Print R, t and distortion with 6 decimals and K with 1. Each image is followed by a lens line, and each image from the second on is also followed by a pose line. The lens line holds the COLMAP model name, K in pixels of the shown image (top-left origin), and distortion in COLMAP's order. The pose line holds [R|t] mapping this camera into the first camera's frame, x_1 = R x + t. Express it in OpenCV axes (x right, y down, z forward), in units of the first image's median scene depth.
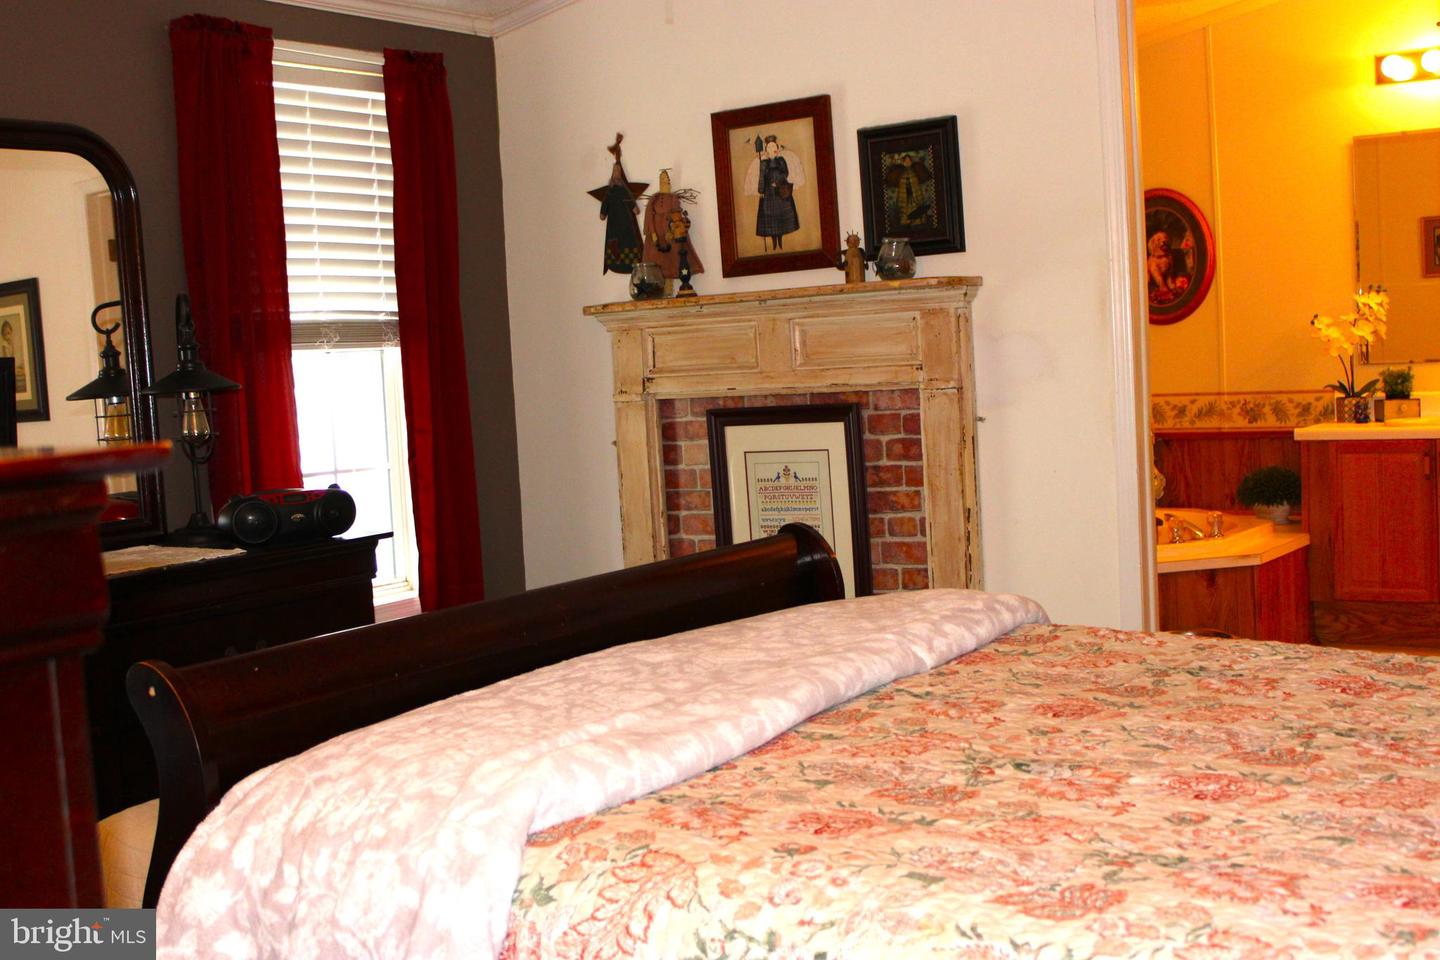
lens RADIAL K [[1712.9, 0, 723.3], [0, 1712.9, 461.7], [0, 0, 1]] dist [-0.085841, 0.064828]
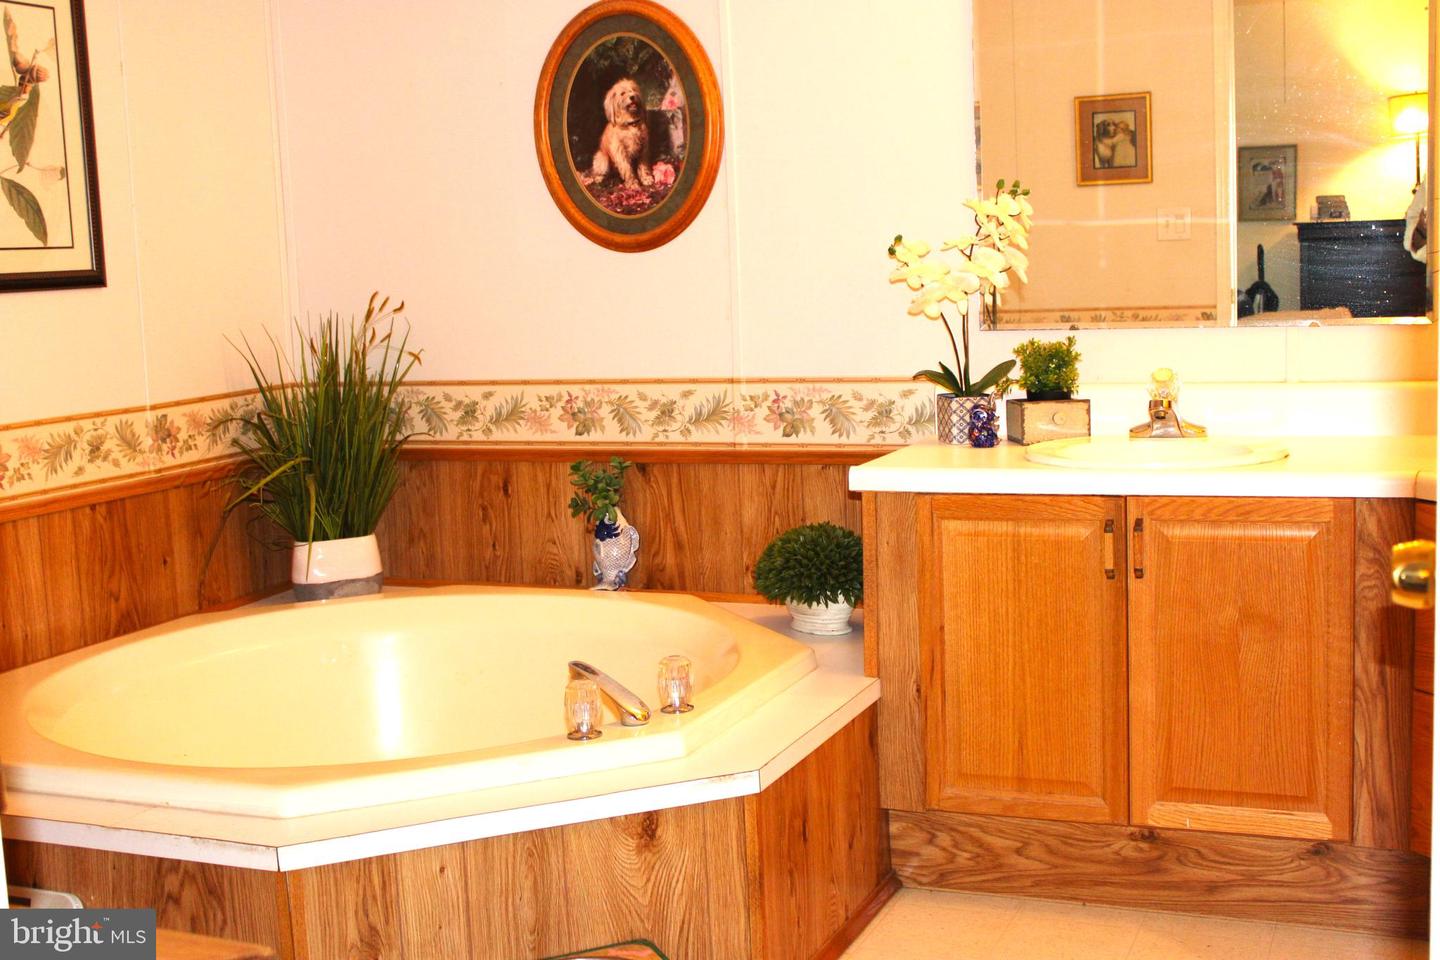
lens RADIAL K [[1712.9, 0, 723.3], [0, 1712.9, 461.7], [0, 0, 1]] dist [-0.085841, 0.064828]
pose [[0.980335, -0.012585, 0.196937, 0.190076], [0.003488, 0.998913, 0.046474, -0.041527], [-0.197308, -0.044873, 0.979314, 0.487900]]
